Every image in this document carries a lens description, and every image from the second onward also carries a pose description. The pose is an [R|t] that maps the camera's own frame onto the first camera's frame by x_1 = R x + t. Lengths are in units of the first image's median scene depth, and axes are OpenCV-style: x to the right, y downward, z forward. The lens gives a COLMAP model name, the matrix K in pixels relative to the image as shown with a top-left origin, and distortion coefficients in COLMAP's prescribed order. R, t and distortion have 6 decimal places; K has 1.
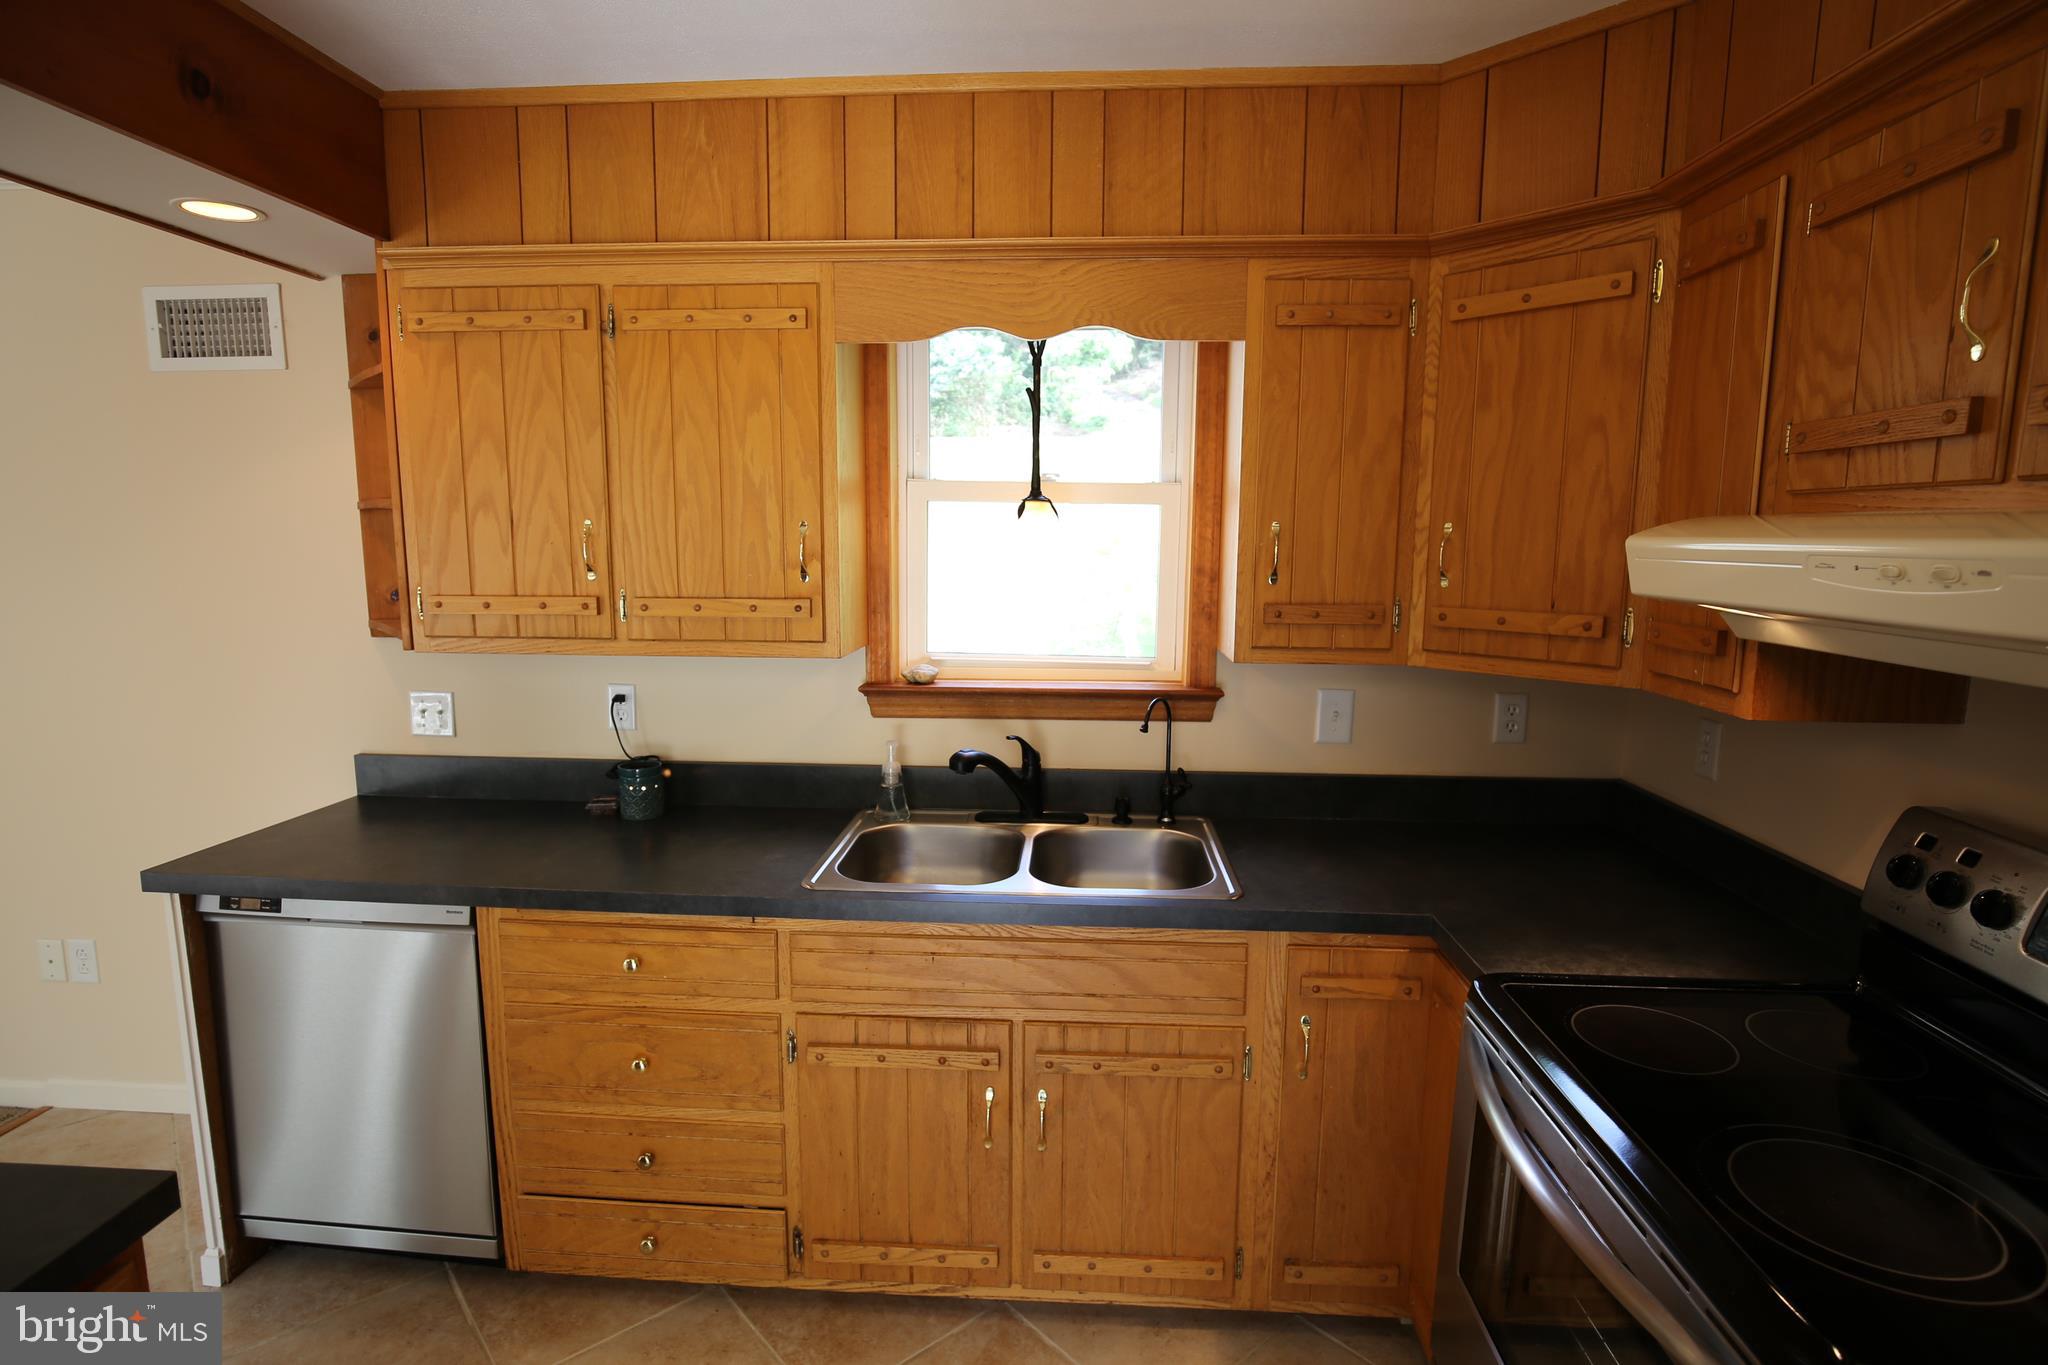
lens RADIAL K [[1059.5, 0, 1022.0], [0, 1059.5, 680.4], [0, 0, 1]] dist [-0.003891, 0.000763]
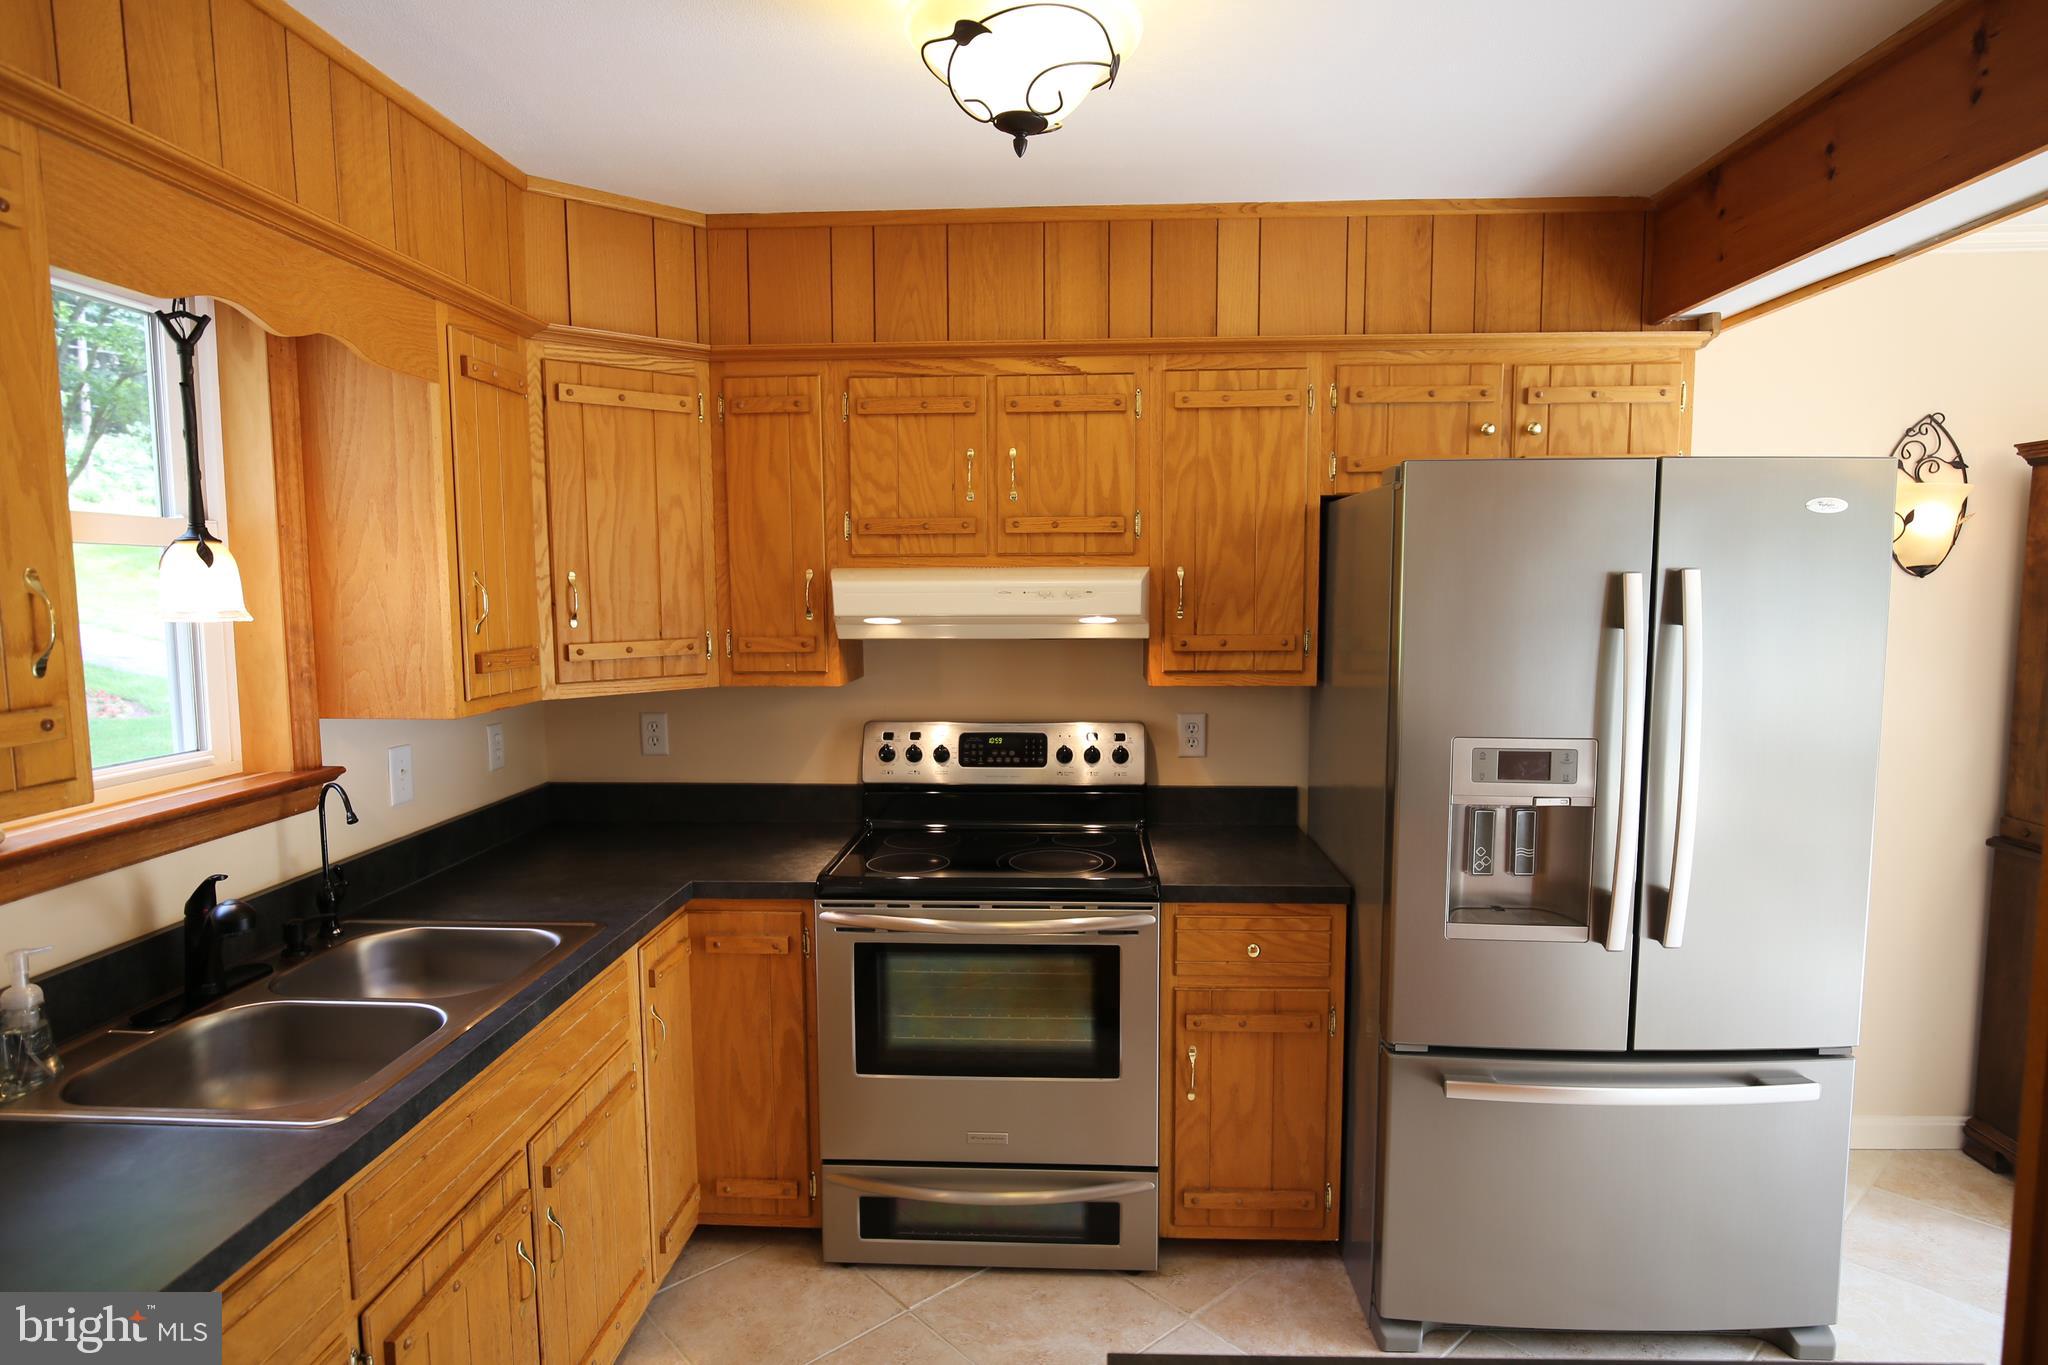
lens RADIAL K [[1138.9, 0, 1028.6], [0, 1138.9, 684.6], [0, 0, 1]] dist [-0.004300, 0.000601]
pose [[-0.017490, -0.101011, 0.994732, -0.979382], [0.143146, 0.984382, 0.102477, -0.093809], [-0.989547, 0.144184, -0.002757, 0.591701]]
